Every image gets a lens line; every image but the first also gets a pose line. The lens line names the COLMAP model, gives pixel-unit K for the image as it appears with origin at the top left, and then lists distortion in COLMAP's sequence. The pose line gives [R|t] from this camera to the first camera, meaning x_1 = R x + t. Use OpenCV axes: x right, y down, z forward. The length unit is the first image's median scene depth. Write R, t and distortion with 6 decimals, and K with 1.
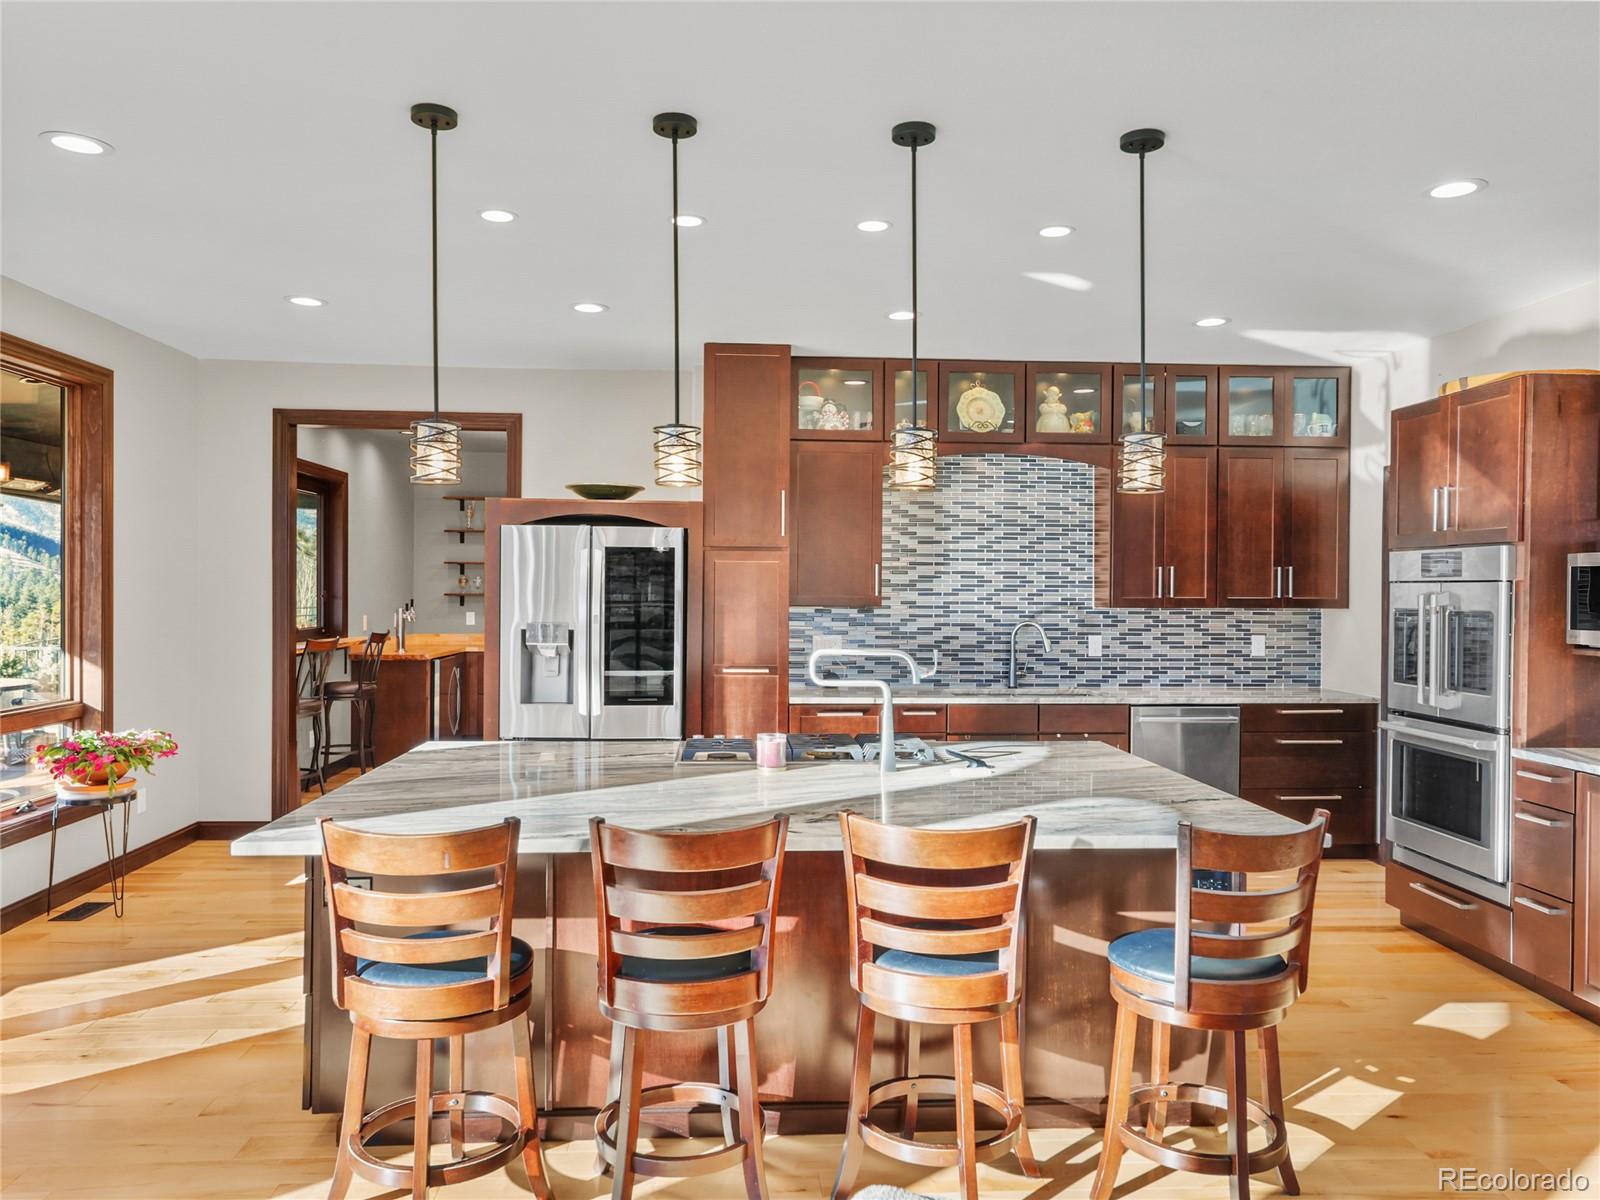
lens RADIAL K [[1157.8, 0, 808.5], [0, 1157.8, 596.1], [0, 0, 1]] dist [0.000493, 0.000138]
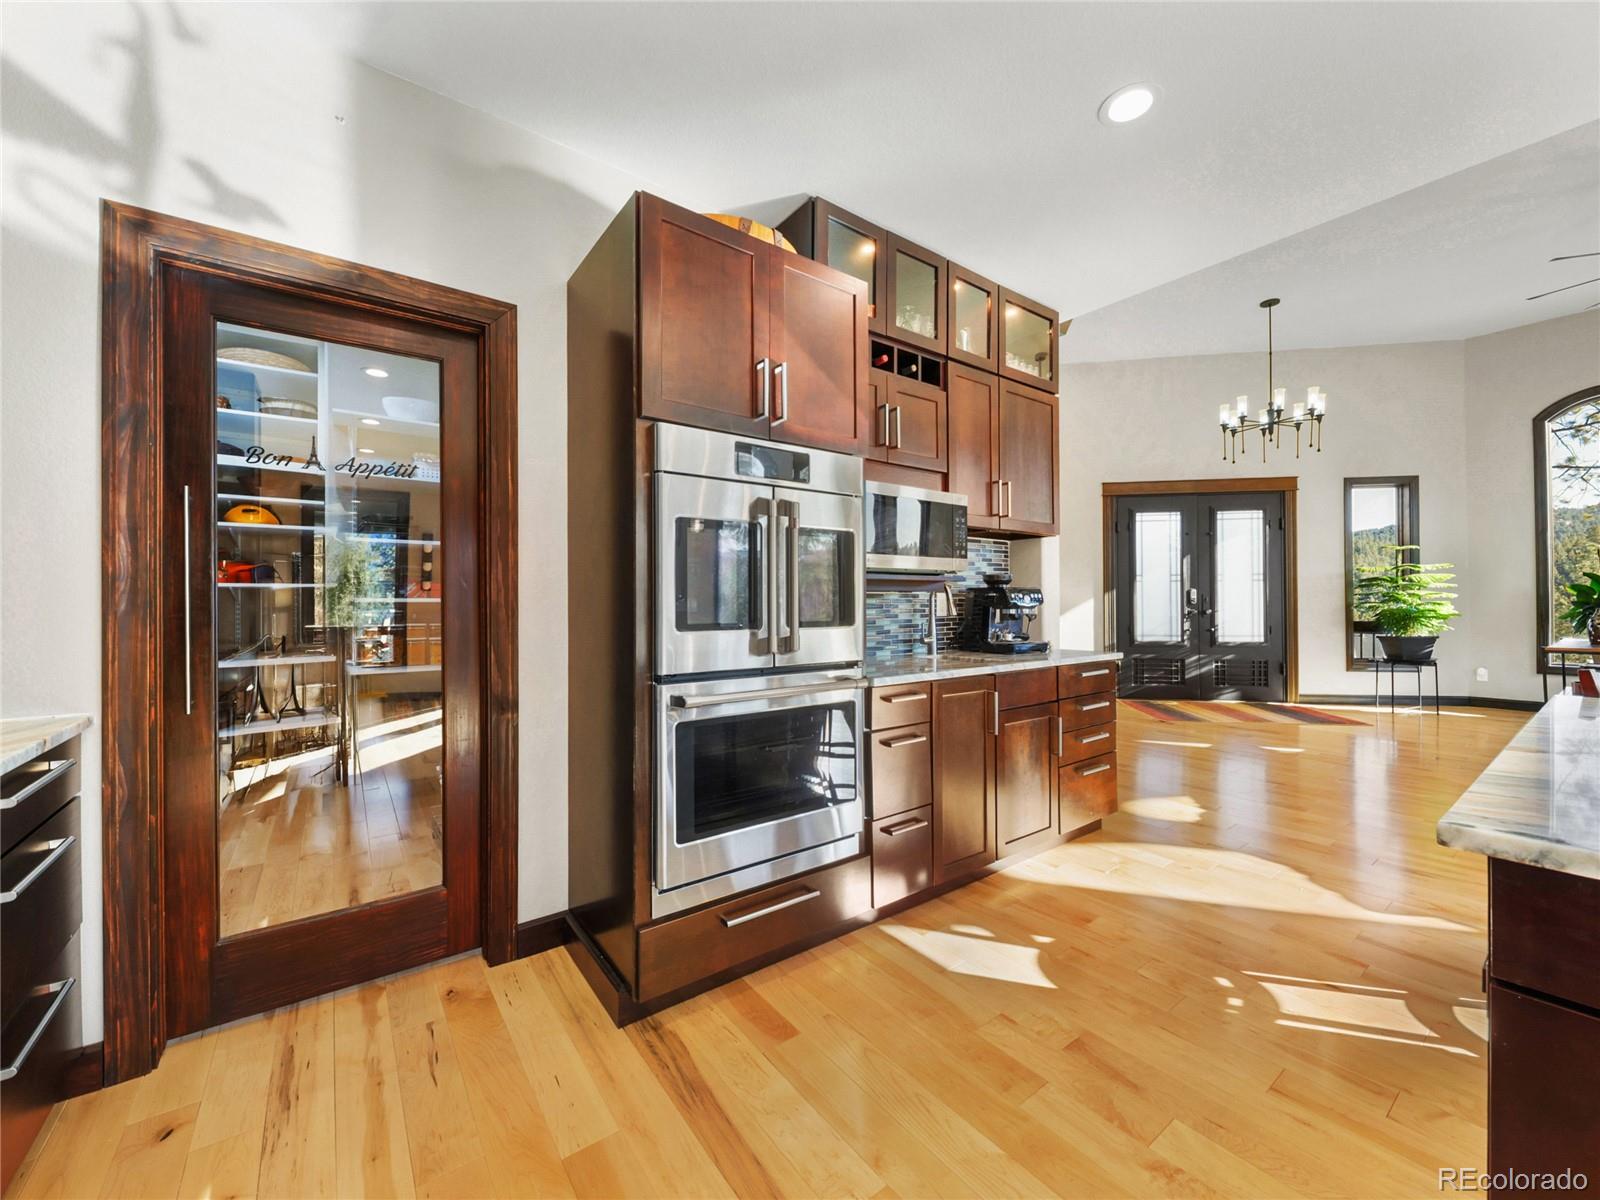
lens RADIAL K [[625.7, 0, 800.7], [0, 625.7, 602.4], [0, 0, 1]] dist [0.002003, -0.000151]
pose [[-0.547720, -0.010023, 0.836601, 0.157945], [0.002013, 0.999910, 0.013297, 0.046158], [-0.836659, 0.008967, -0.547651, 0.970562]]
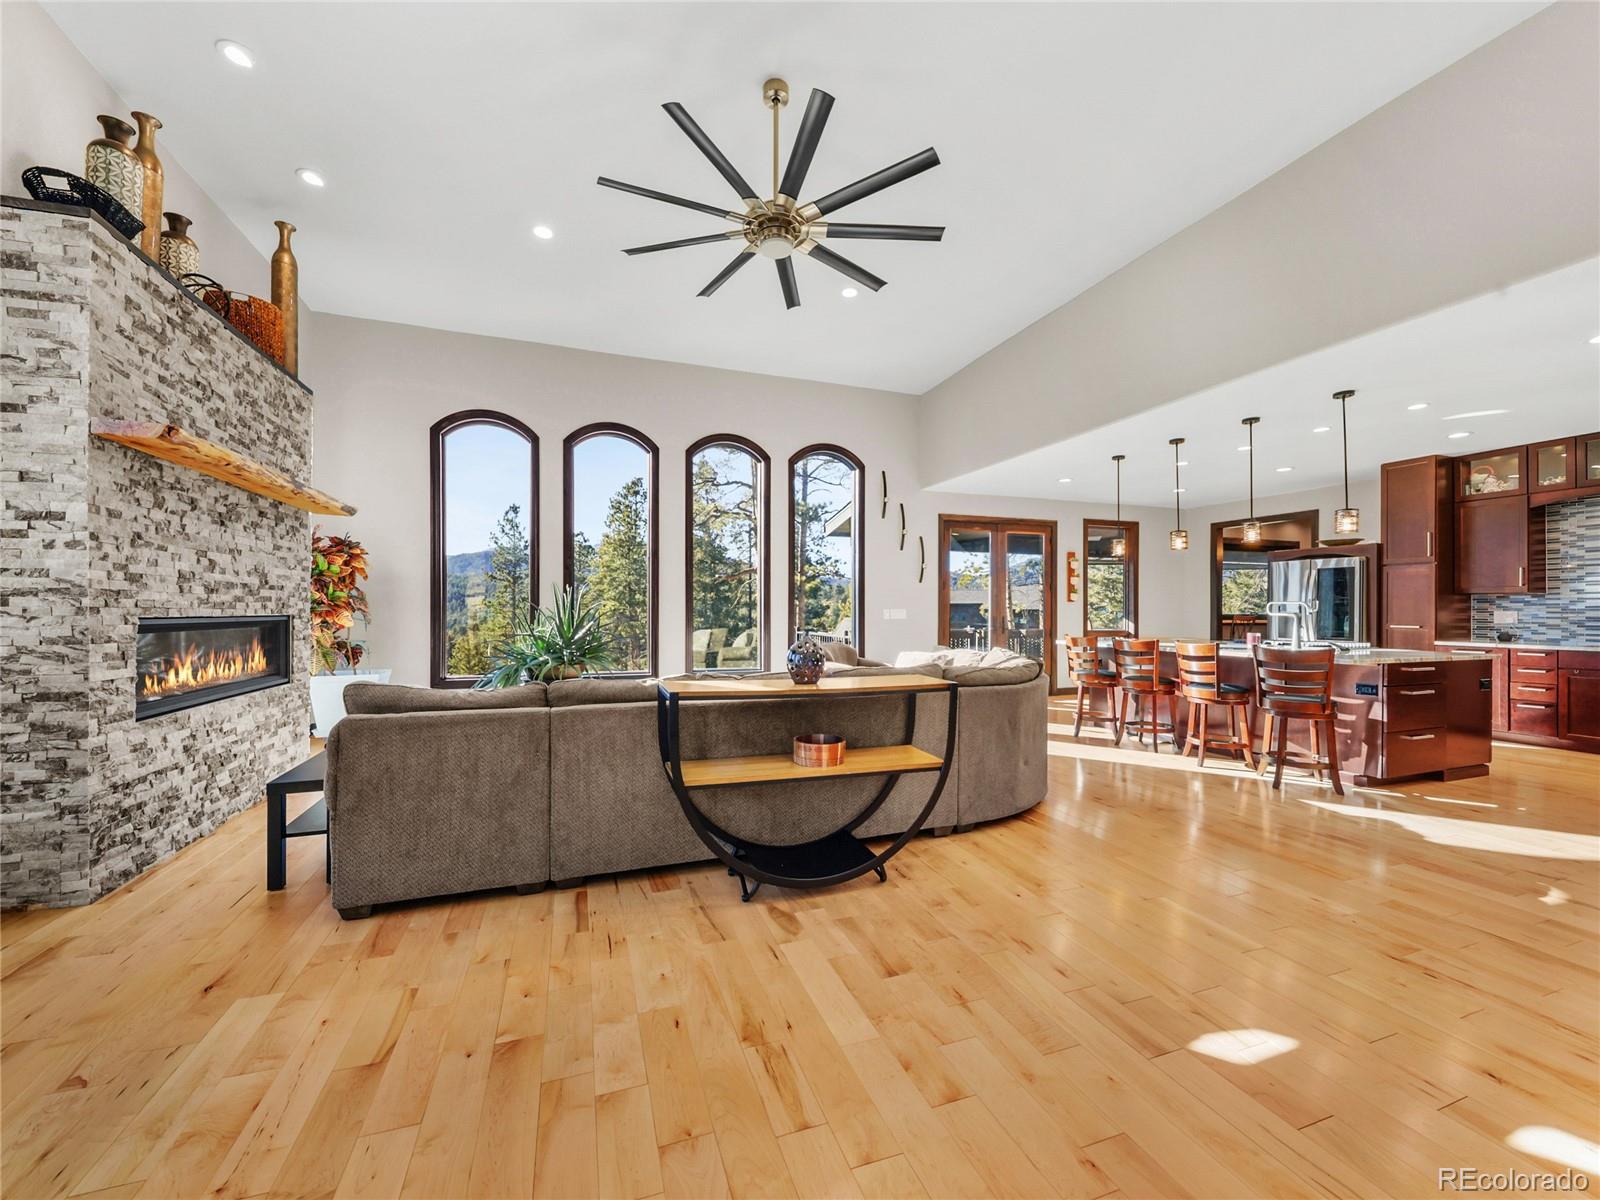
lens RADIAL K [[625.7, 0, 800.7], [0, 625.7, 602.4], [0, 0, 1]] dist [0.002003, -0.000151]
pose [[0.281791, -0.019410, -0.959280, 0.700377], [-0.005756, 0.999743, -0.021920, 0.054171], [0.959459, 0.011699, 0.281607, -0.288098]]
